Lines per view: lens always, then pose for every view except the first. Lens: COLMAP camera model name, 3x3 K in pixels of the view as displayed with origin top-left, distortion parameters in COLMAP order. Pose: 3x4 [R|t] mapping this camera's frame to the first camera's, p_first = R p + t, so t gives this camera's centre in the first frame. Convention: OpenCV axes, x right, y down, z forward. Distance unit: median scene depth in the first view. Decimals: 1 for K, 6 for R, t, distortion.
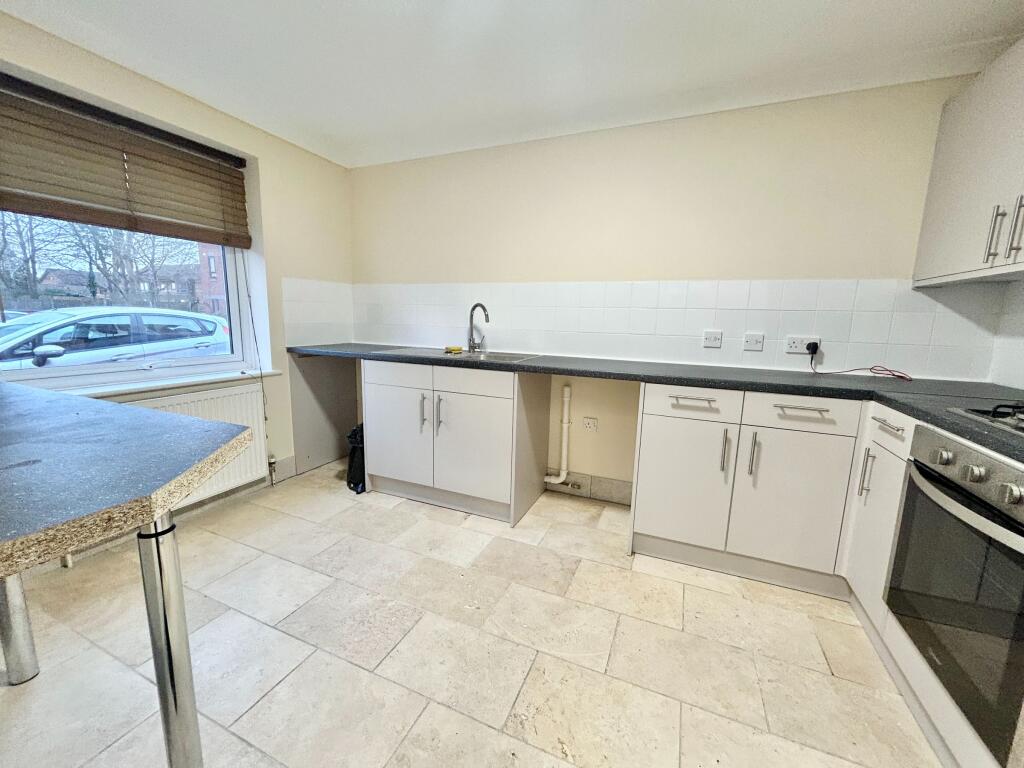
lens RADIAL K [[411.1, 0, 512.0], [0, 411.1, 384.0], [0, 0, 1]] dist [-0.000002, 0.000194]
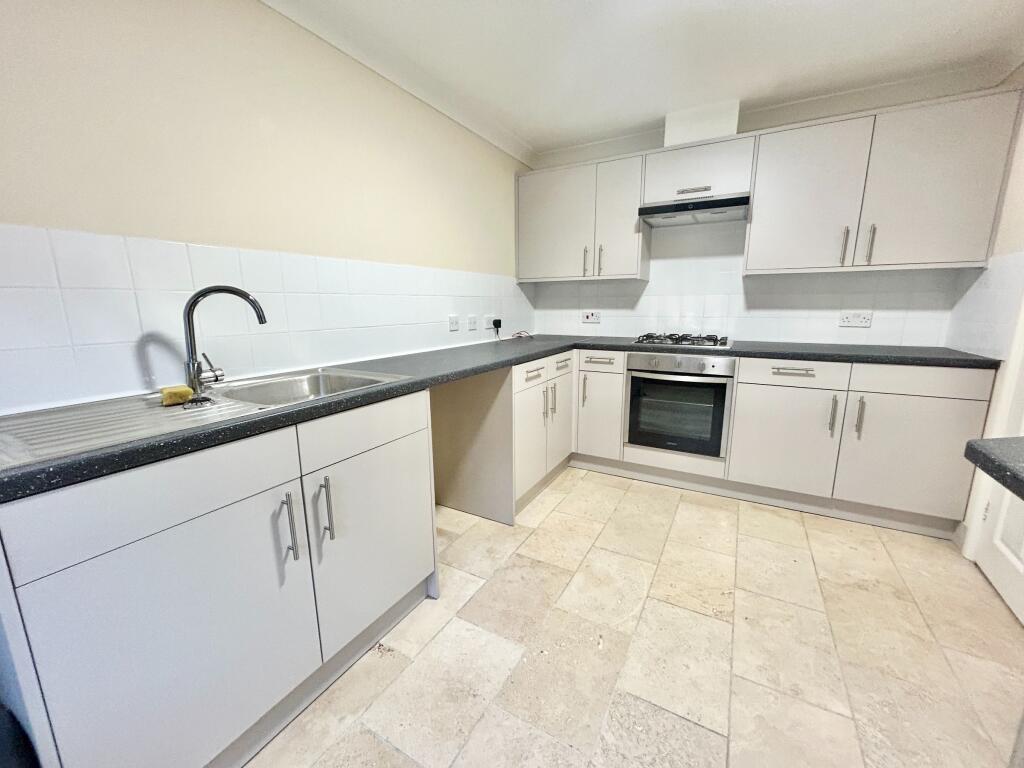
lens RADIAL K [[411.1, 0, 512.0], [0, 411.1, 384.0], [0, 0, 1]] dist [-0.000002, 0.000194]
pose [[0.104531, -0.215329, 0.970931, -0.761882], [0.167589, 0.966132, 0.196222, -0.175309], [-0.980300, 0.142206, 0.137078, 0.880537]]
